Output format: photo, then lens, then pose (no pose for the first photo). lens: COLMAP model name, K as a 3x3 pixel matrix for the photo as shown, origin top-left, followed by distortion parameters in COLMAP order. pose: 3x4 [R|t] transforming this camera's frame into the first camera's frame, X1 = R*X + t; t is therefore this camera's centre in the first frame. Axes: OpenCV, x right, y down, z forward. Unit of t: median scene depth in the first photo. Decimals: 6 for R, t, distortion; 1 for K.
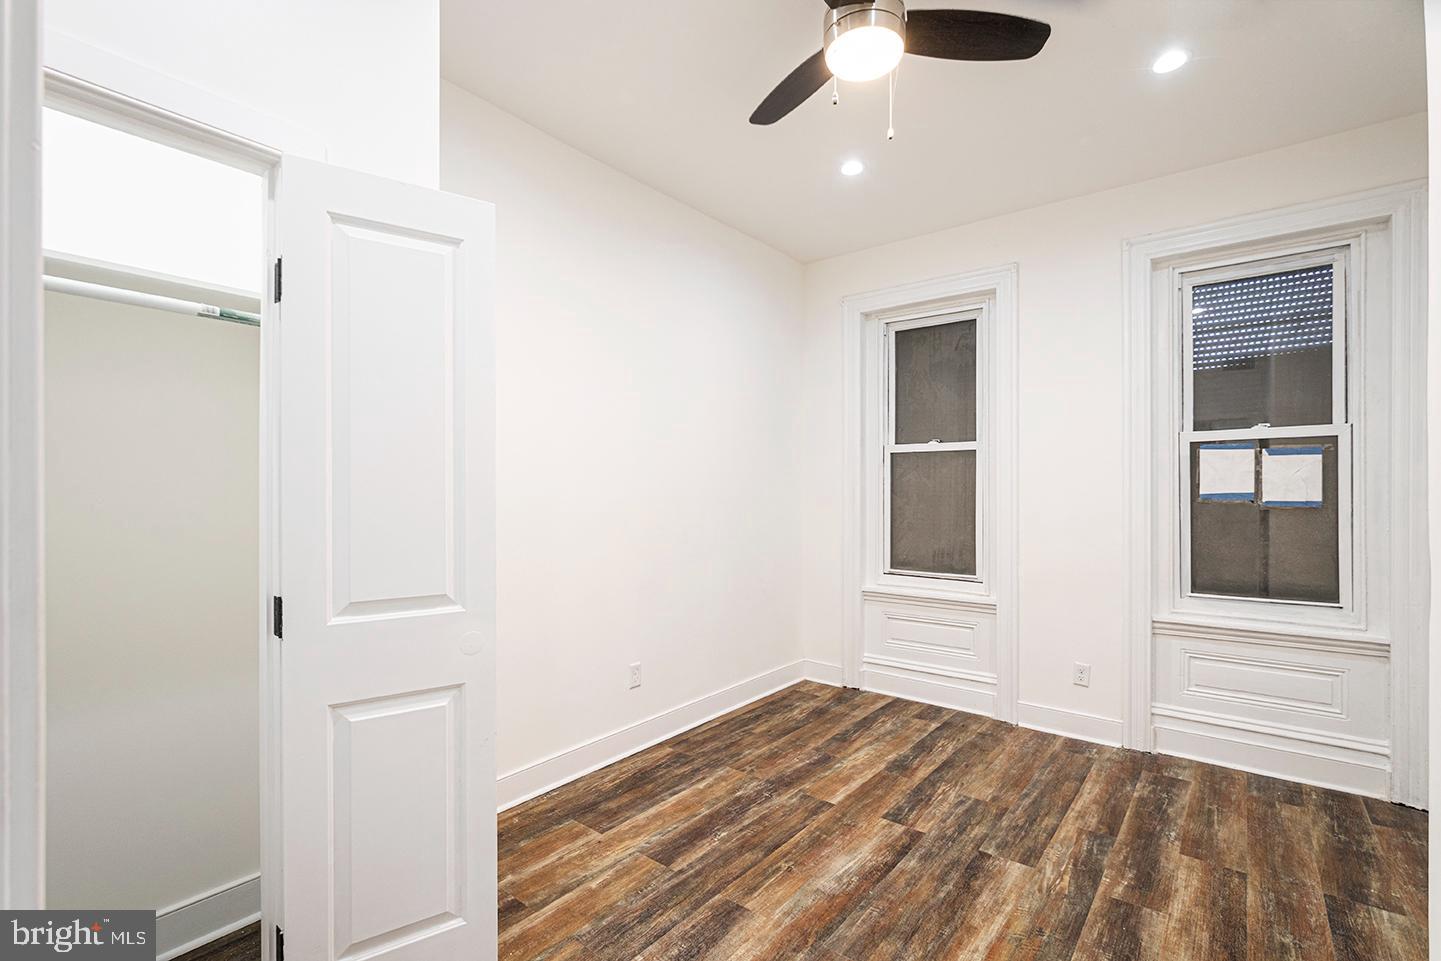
lens RADIAL K [[672.1, 0, 730.5], [0, 672.1, 482.5], [0, 0, 1]] dist [-0.002315, -0.000440]
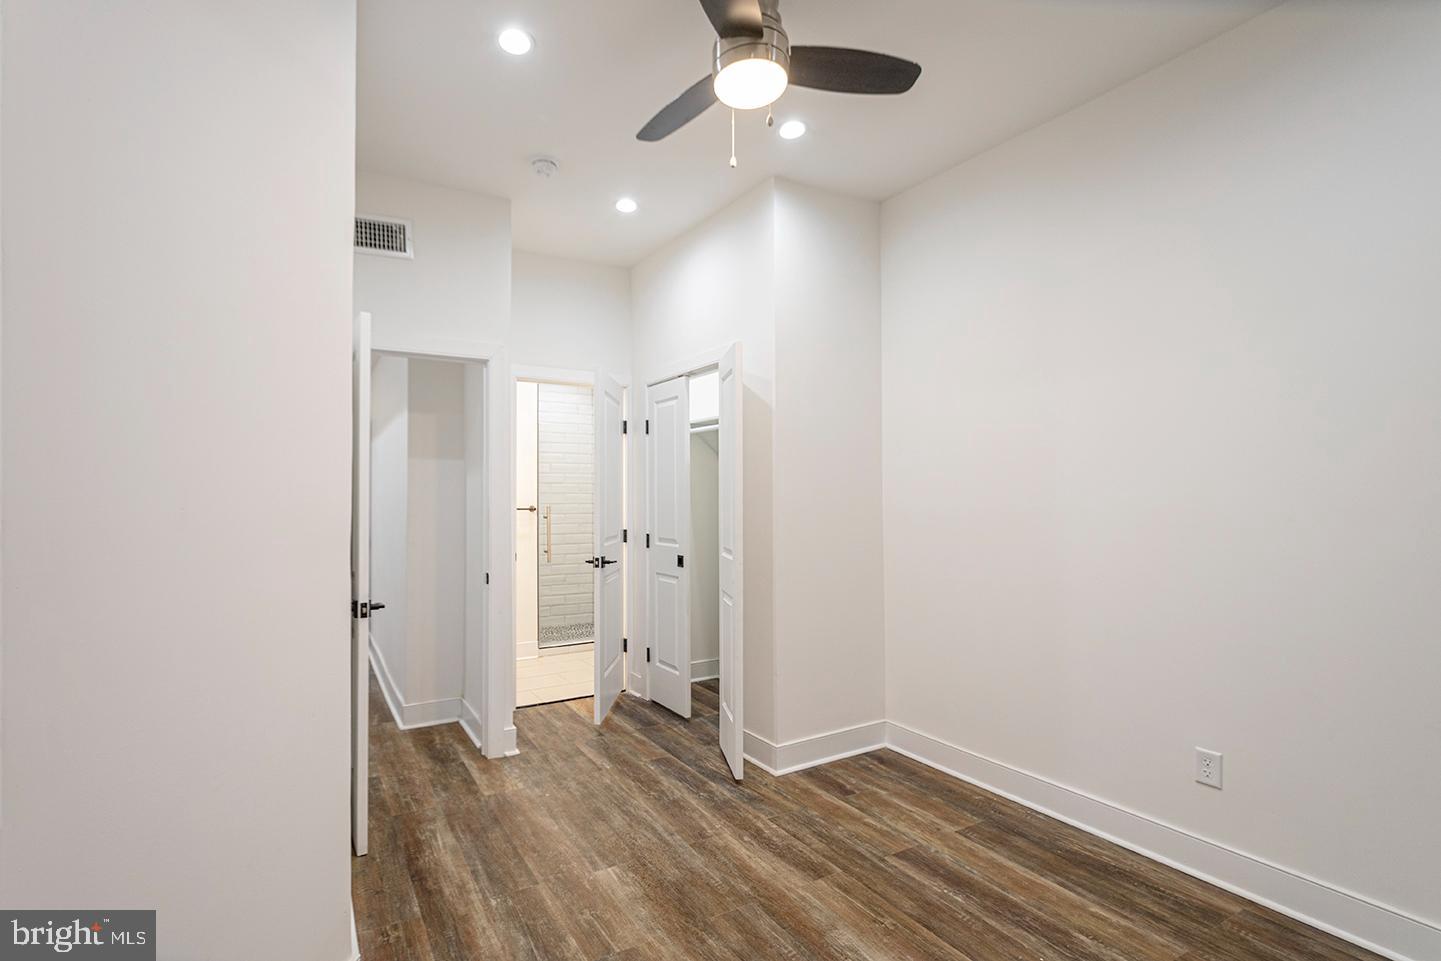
lens RADIAL K [[672.1, 0, 724.8], [0, 672.1, 488.2], [0, 0, 1]] dist [-0.002315, -0.000440]
pose [[-0.337736, -0.009813, -0.941190, 0.950803], [0.011006, 0.999836, -0.014374, -0.020316], [0.941176, -0.015213, -0.337573, 1.014901]]
